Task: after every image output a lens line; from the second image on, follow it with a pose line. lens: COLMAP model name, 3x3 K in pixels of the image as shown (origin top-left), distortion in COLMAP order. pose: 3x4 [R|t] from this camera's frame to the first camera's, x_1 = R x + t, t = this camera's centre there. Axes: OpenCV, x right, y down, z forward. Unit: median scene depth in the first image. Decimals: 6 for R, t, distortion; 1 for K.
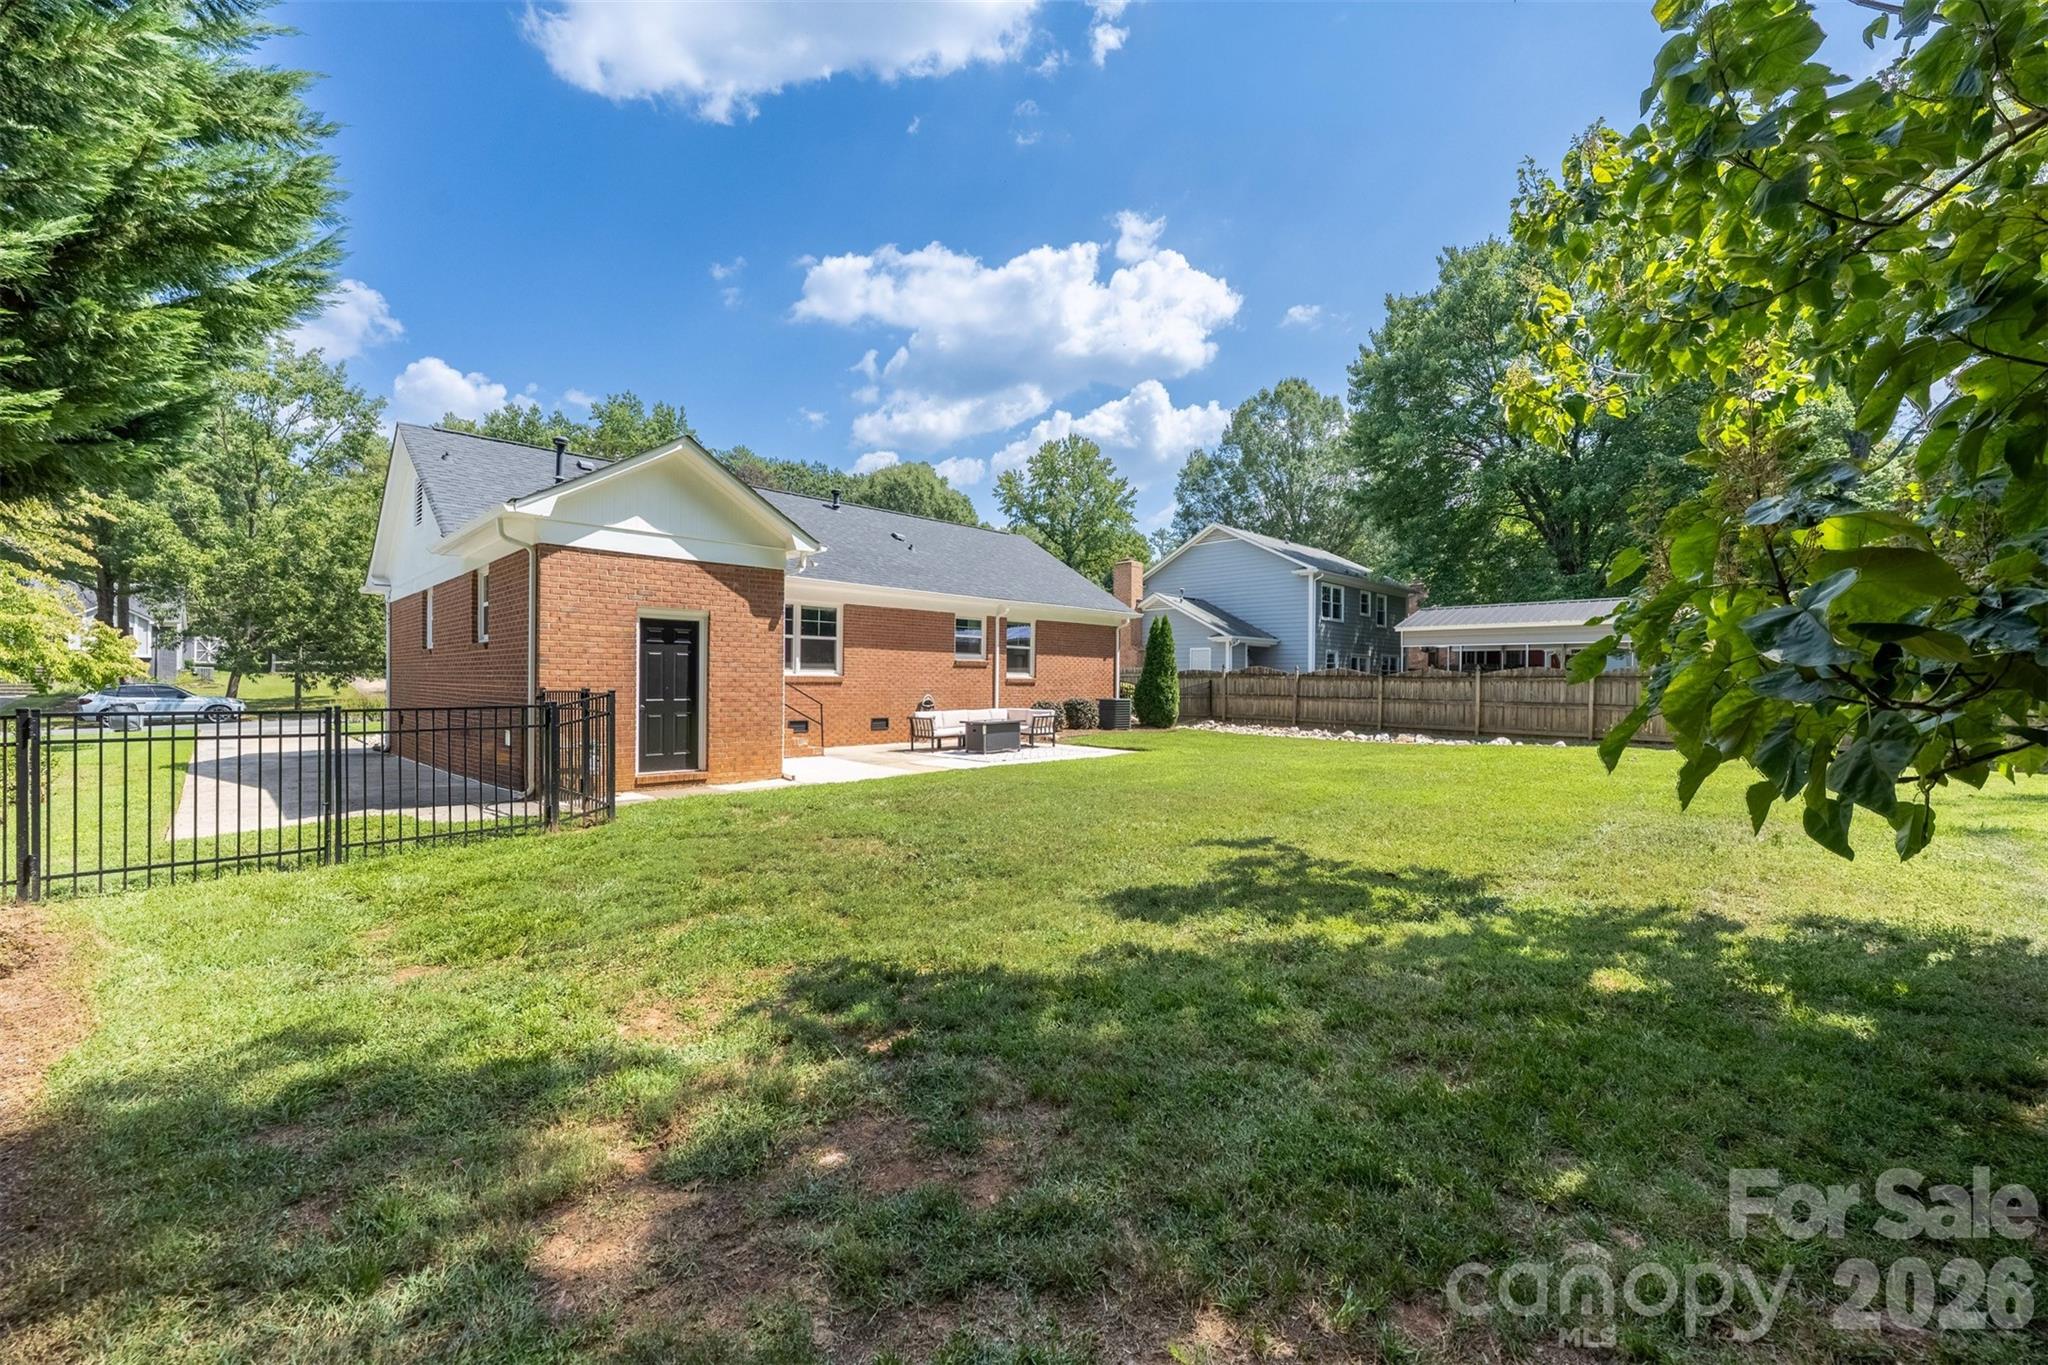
lens RADIAL K [[811.7, 0, 1024.0], [0, 811.7, 682.5], [0, 0, 1]] dist [-0.002158, 0.000070]
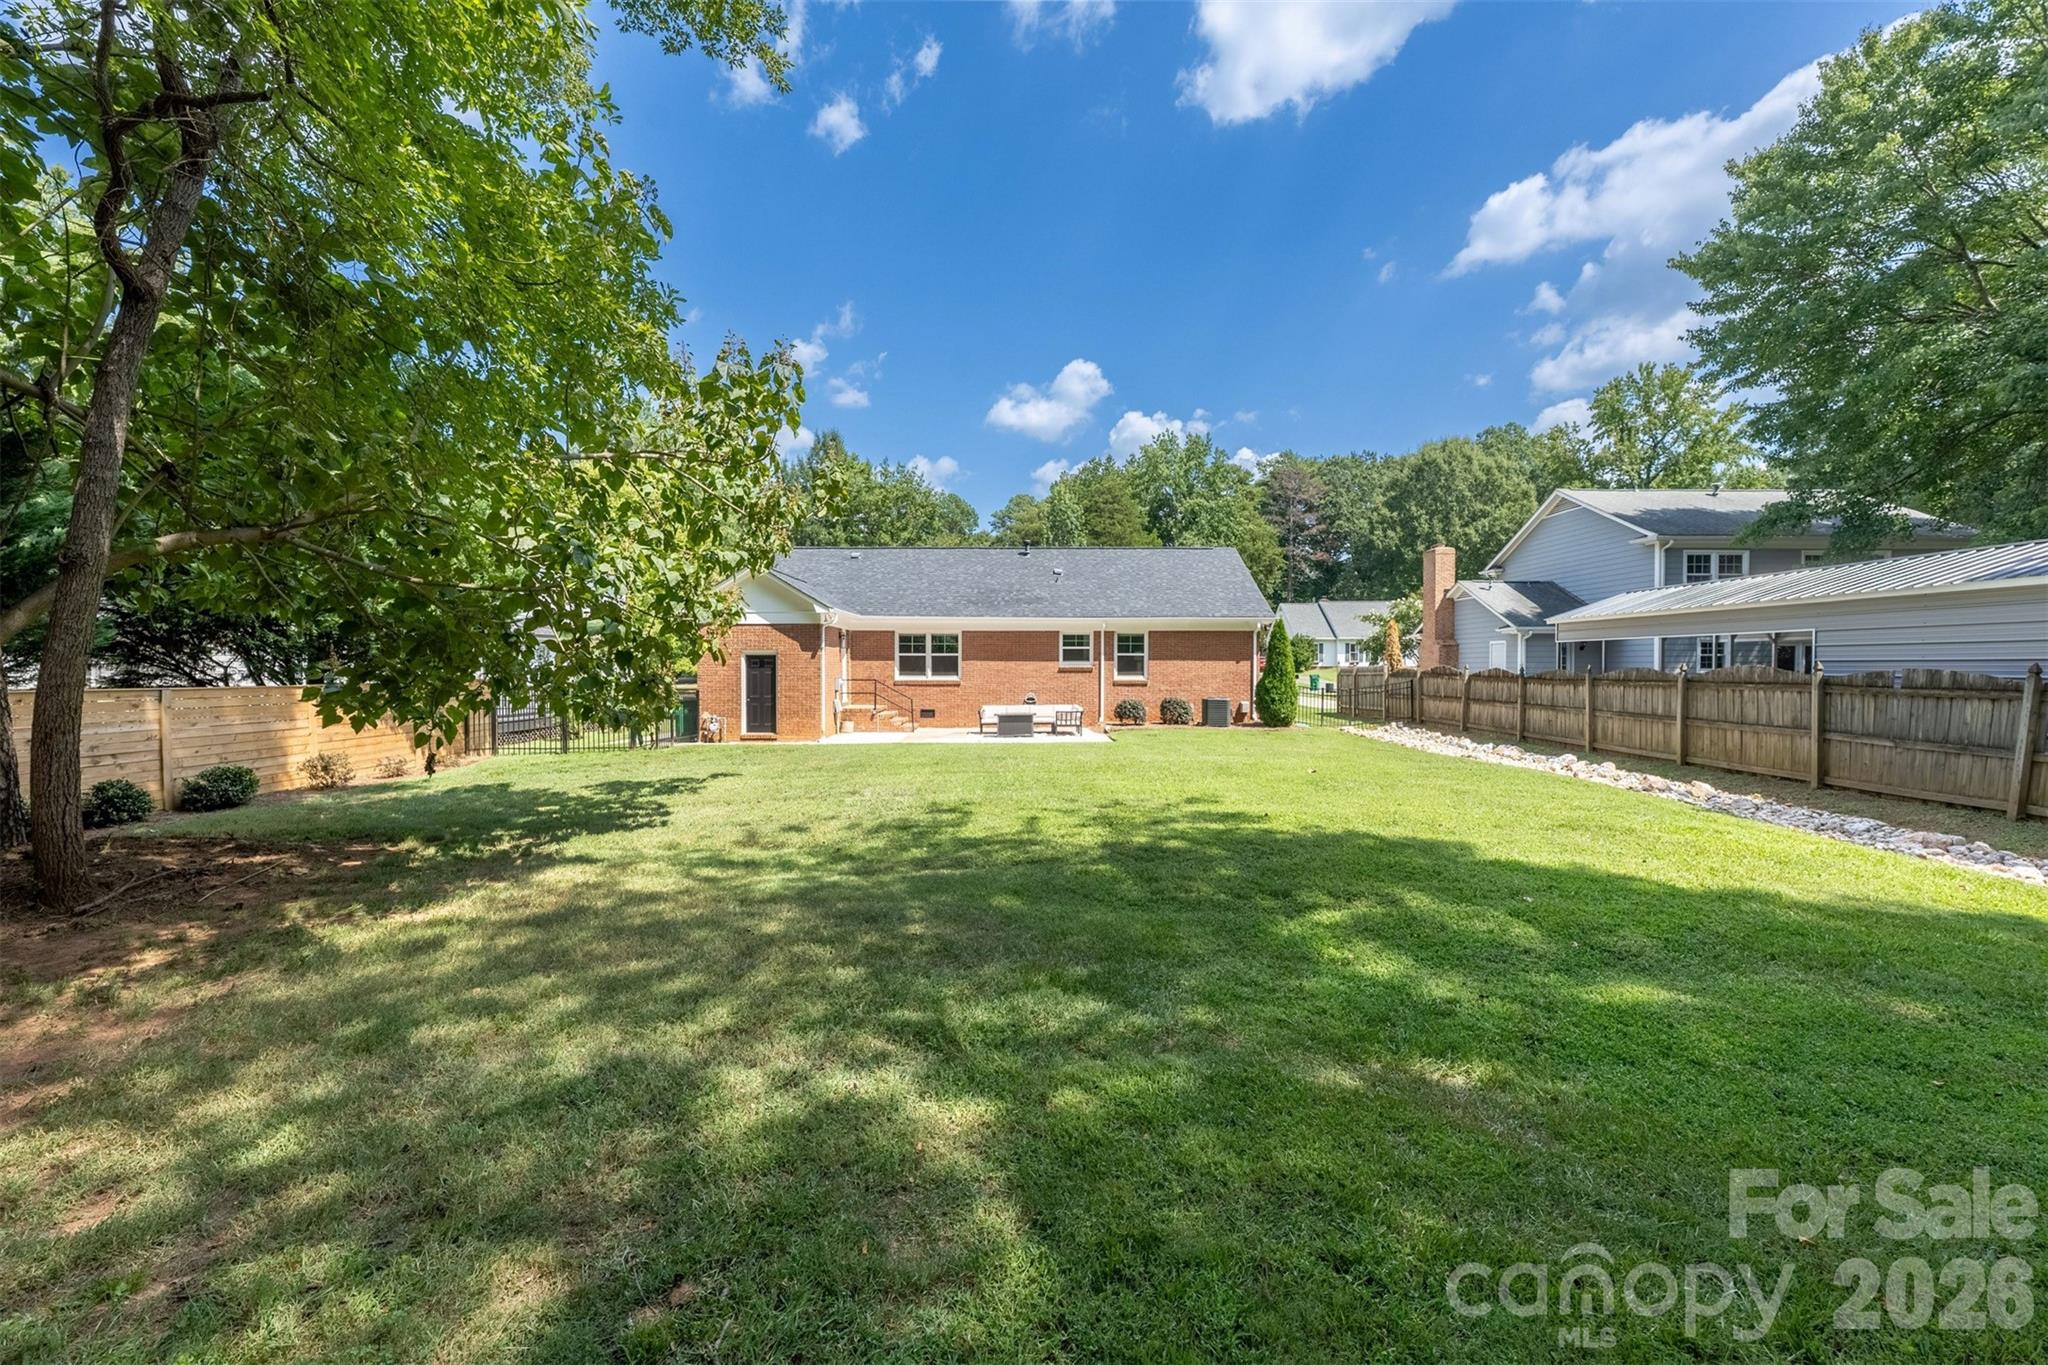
lens RADIAL K [[811.7, 0, 1024.0], [0, 811.7, 682.5], [0, 0, 1]] dist [-0.002158, 0.000070]
pose [[0.713198, 0.004346, -0.700949, 0.770783], [0.004011, 0.999939, 0.010281, -0.015881], [0.700951, -0.010144, 0.713137, 0.027860]]
